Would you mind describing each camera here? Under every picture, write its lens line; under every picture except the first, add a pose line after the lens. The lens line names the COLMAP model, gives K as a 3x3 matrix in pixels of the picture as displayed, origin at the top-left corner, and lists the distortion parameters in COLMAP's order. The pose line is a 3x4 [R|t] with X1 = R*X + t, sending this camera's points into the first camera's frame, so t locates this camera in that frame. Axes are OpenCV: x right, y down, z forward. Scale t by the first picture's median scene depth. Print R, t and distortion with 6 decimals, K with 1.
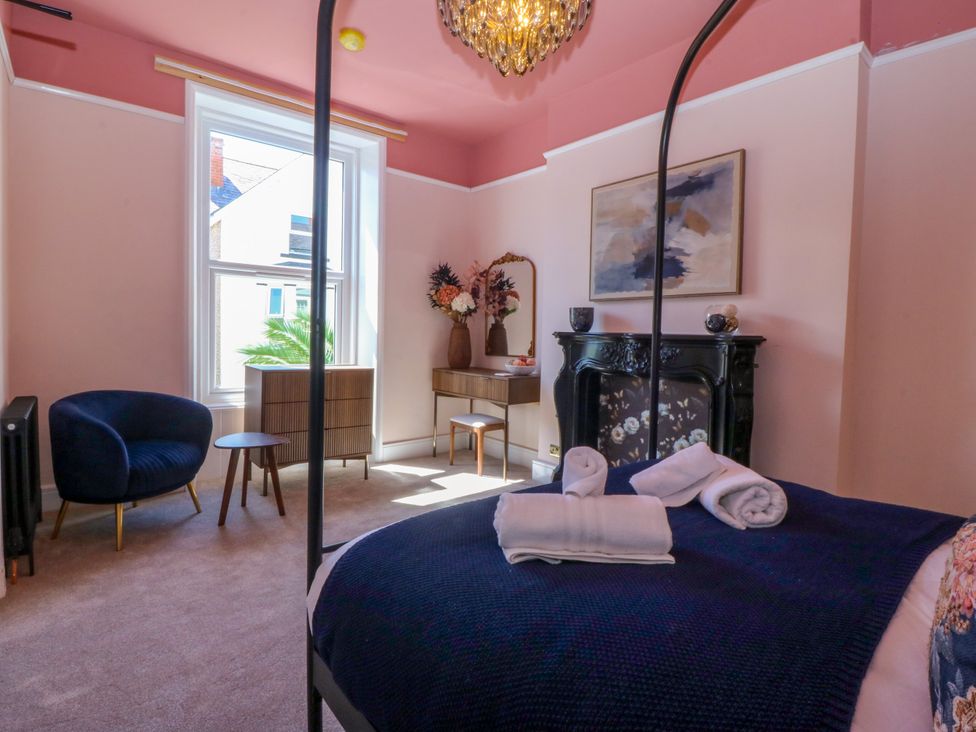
lens RADIAL K [[490.1, 0, 490.7], [0, 490.1, 345.3], [0, 0, 1]] dist [-0.001764, -0.013313]
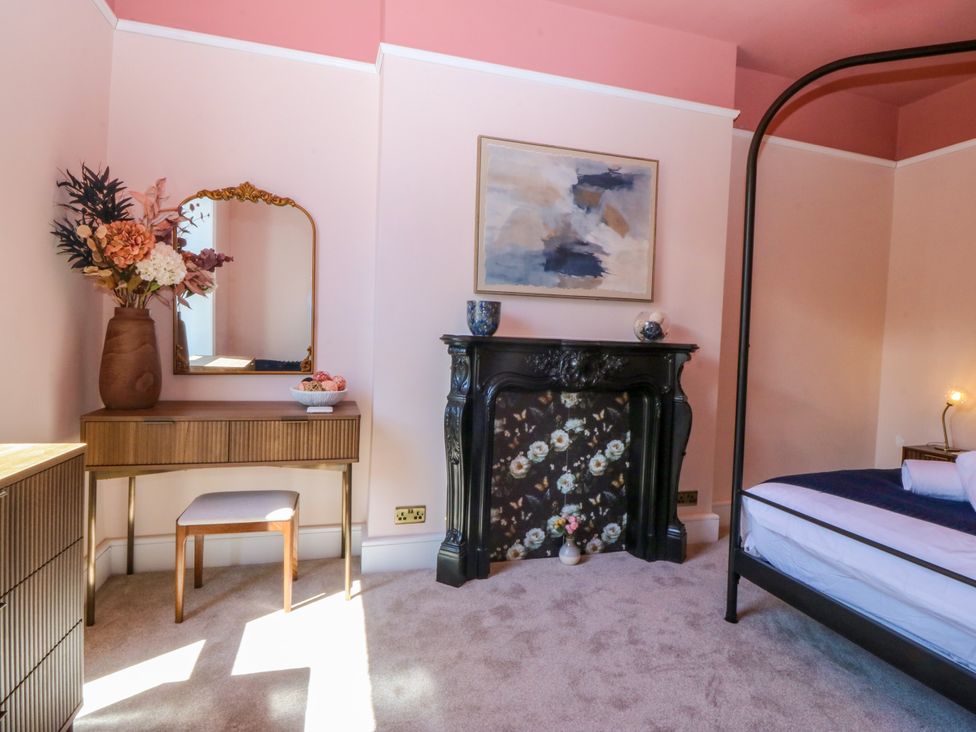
lens RADIAL K [[516.4, 0, 487.5], [0, 516.4, 353.2], [0, 0, 1]] dist [-0.002345, -0.015728]
pose [[0.418920, -0.029562, 0.907542, -0.532631], [0.000990, 0.999484, 0.032099, -0.027714], [-0.908023, -0.012548, 0.418733, 0.734697]]
